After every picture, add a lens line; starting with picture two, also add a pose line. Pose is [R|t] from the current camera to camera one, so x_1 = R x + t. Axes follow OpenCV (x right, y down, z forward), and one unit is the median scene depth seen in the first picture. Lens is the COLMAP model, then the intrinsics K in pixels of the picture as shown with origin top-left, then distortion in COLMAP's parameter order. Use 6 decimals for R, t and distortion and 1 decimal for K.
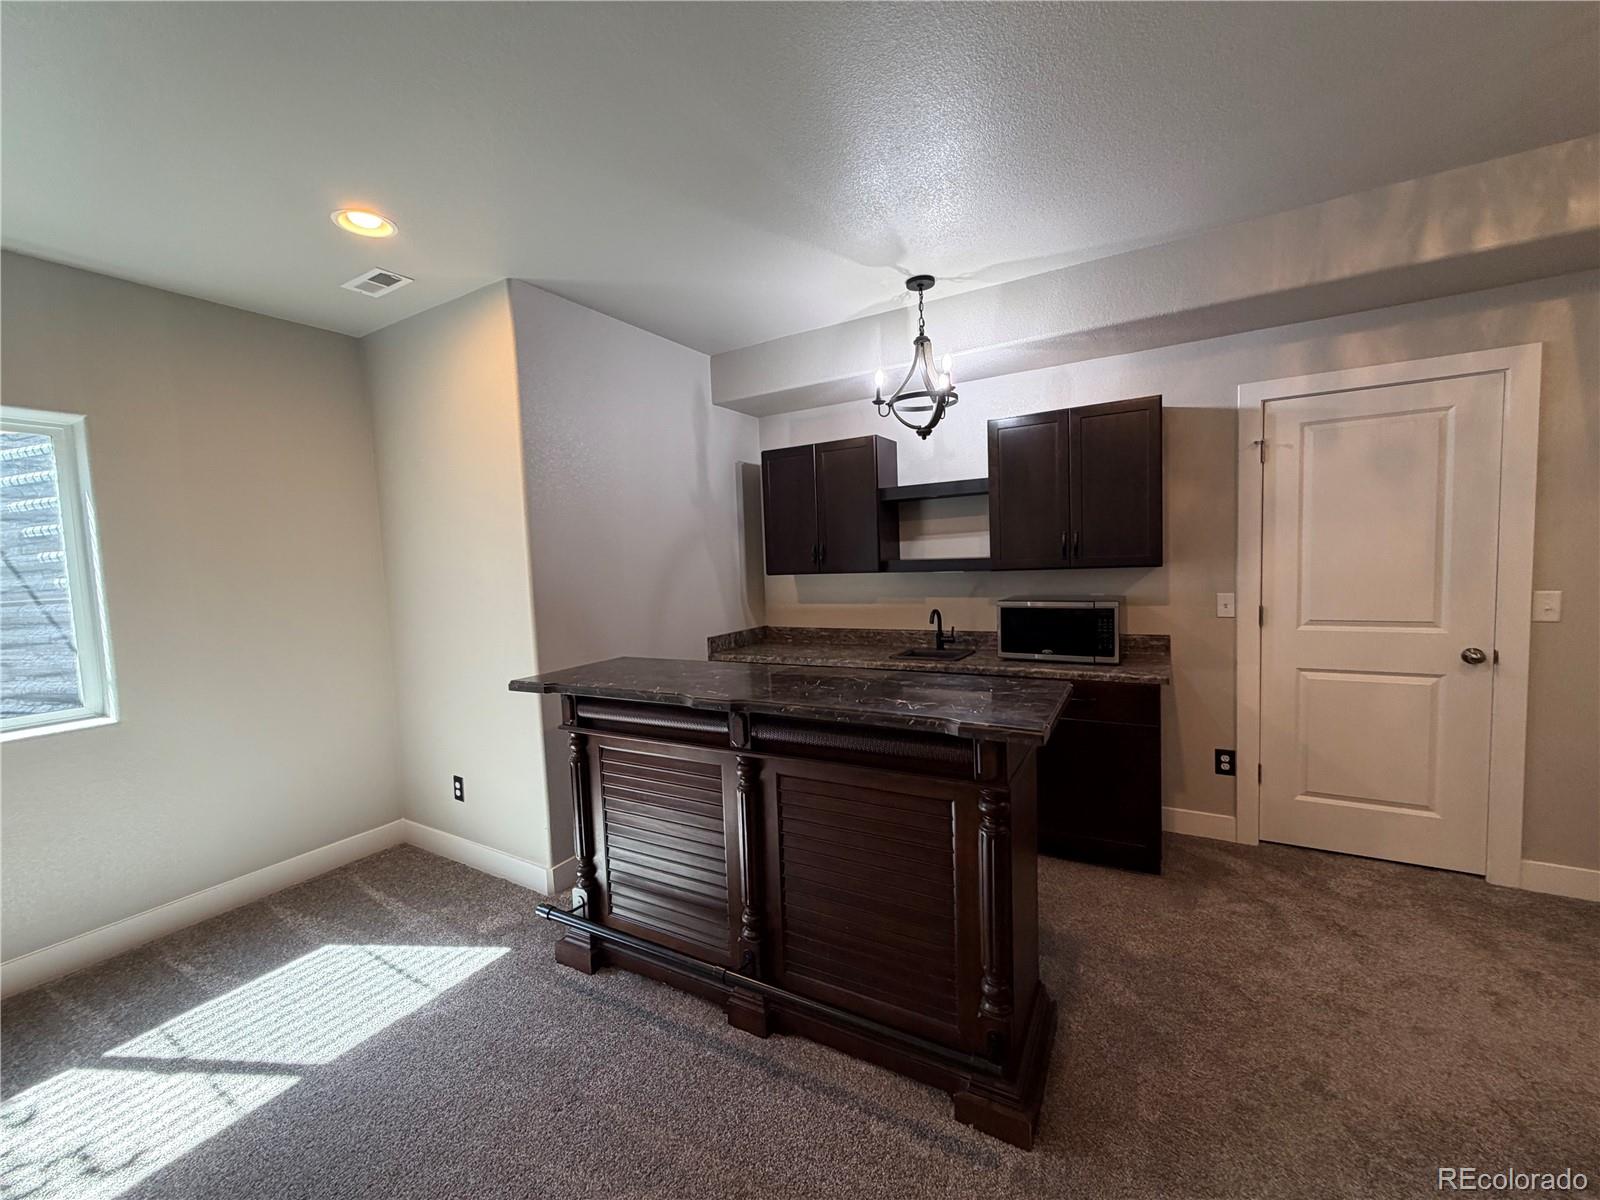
lens RADIAL K [[637.1, 0, 799.7], [0, 637.1, 591.4], [0, 0, 1]] dist [-0.000390, 0.000260]
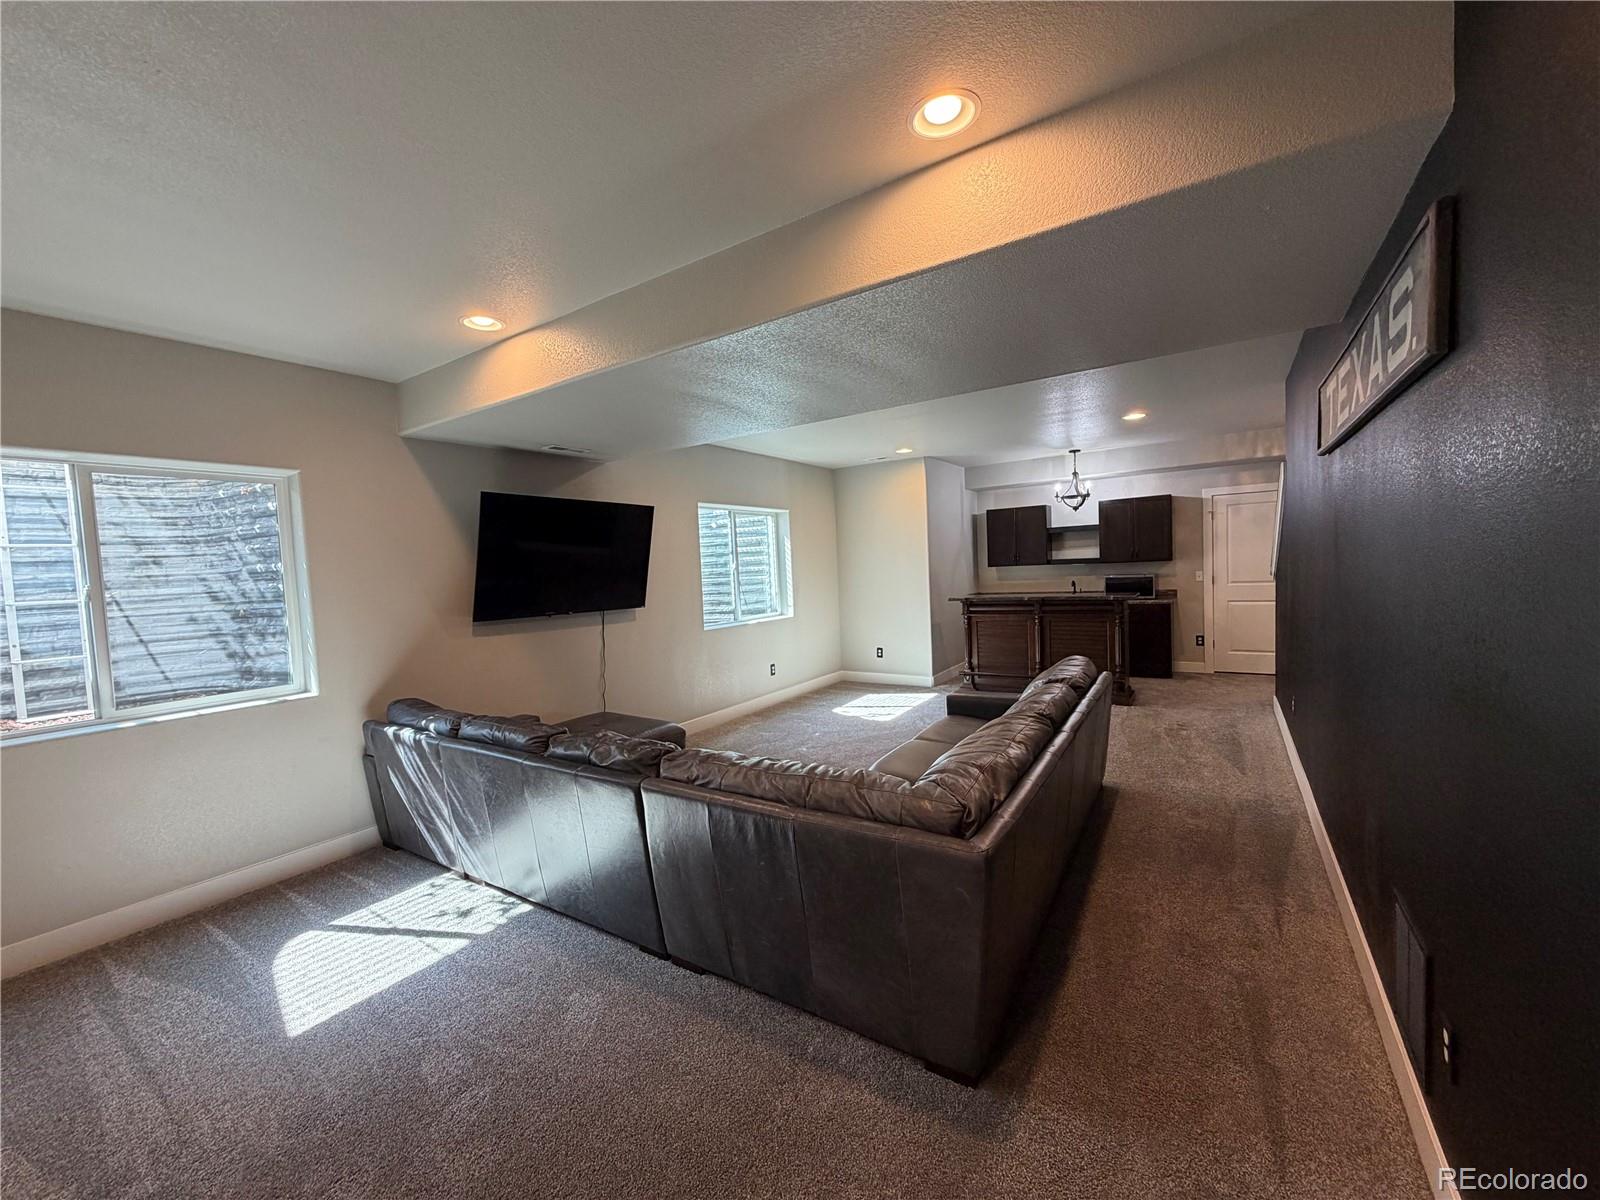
lens RADIAL K [[637.1, 0, 790.7], [0, 637.1, 588.9], [0, 0, 1]] dist [-0.000390, 0.000260]
pose [[0.997922, -0.001427, -0.064416, -0.742239], [0.000649, 0.999927, -0.012087, 0.097288], [0.064428, 0.012020, 0.997850, -1.541565]]
